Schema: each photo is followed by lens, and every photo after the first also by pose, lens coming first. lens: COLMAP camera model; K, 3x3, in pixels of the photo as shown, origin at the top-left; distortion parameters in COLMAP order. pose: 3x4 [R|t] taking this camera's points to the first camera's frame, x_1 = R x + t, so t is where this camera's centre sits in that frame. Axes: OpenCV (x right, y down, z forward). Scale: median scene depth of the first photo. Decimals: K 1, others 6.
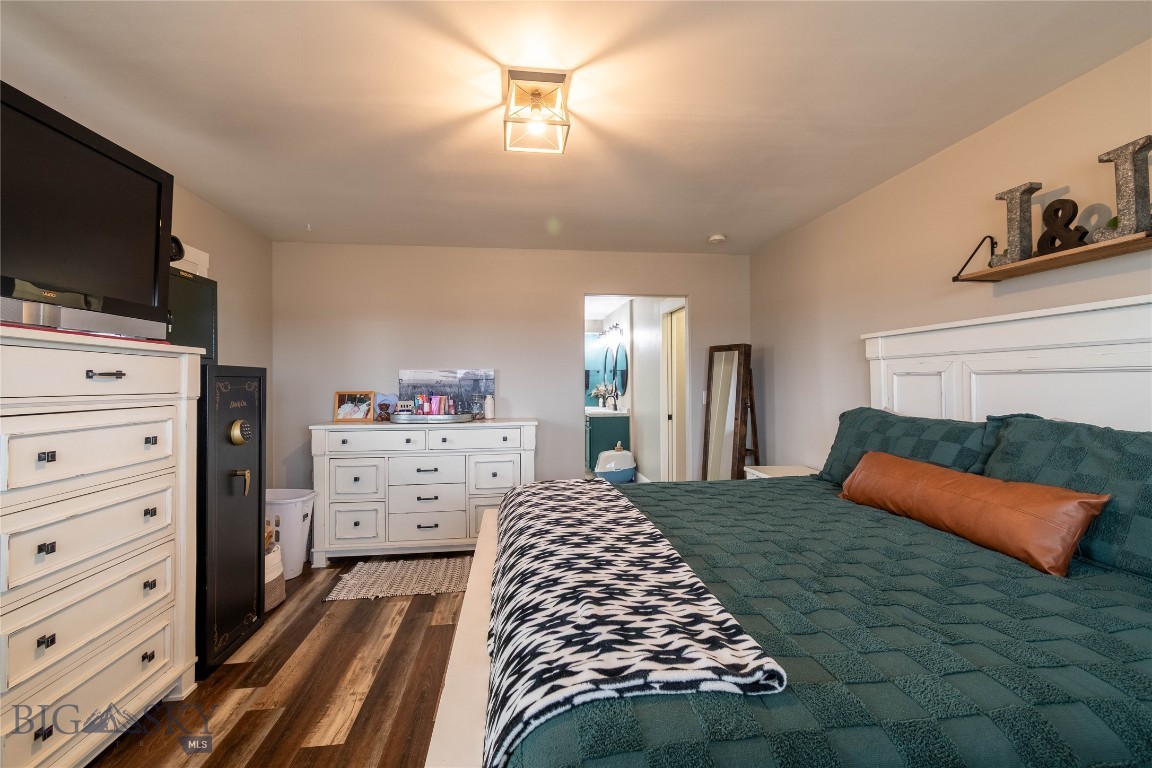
lens RADIAL K [[514.8, 0, 576.0], [0, 514.8, 384.0], [0, 0, 1]] dist [-0.000137, -0.000121]
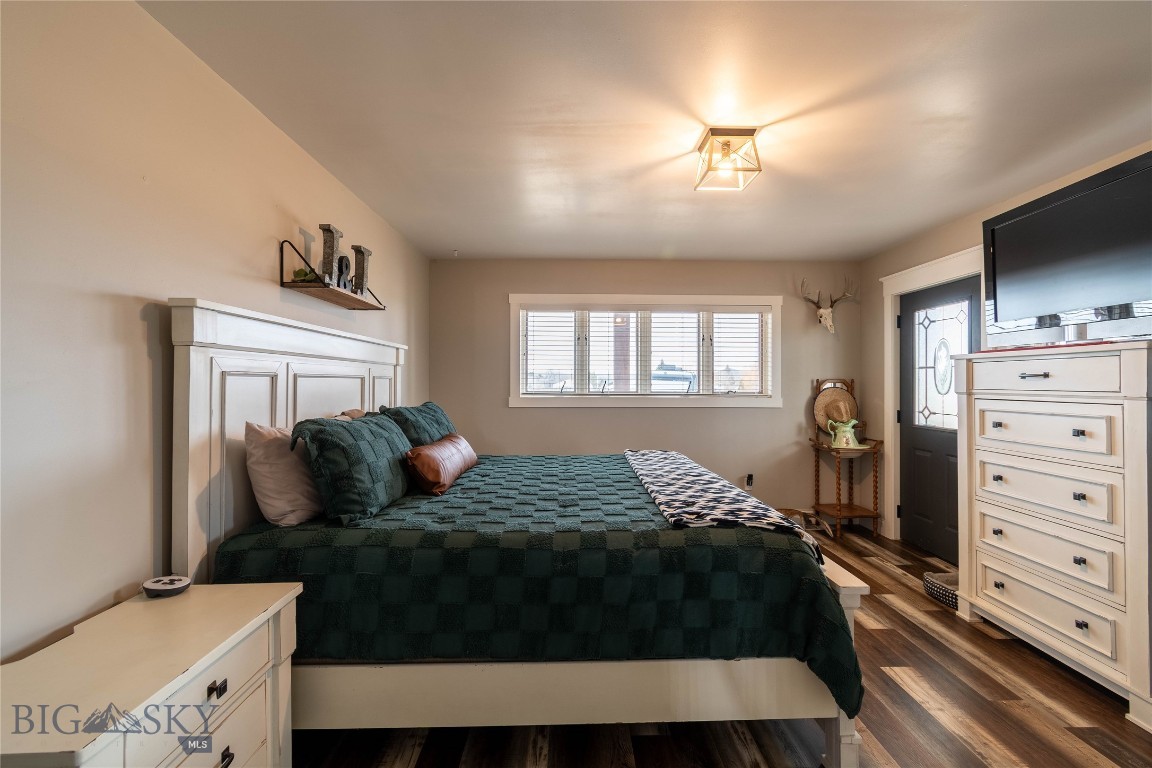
lens RADIAL K [[514.8, 0, 576.0], [0, 514.8, 384.0], [0, 0, 1]] dist [-0.000137, -0.000121]
pose [[-0.995251, 0.004693, 0.097228, 0.152431], [0.006008, 0.999894, 0.013232, -0.016539], [-0.097156, 0.013754, -0.995174, 2.145183]]
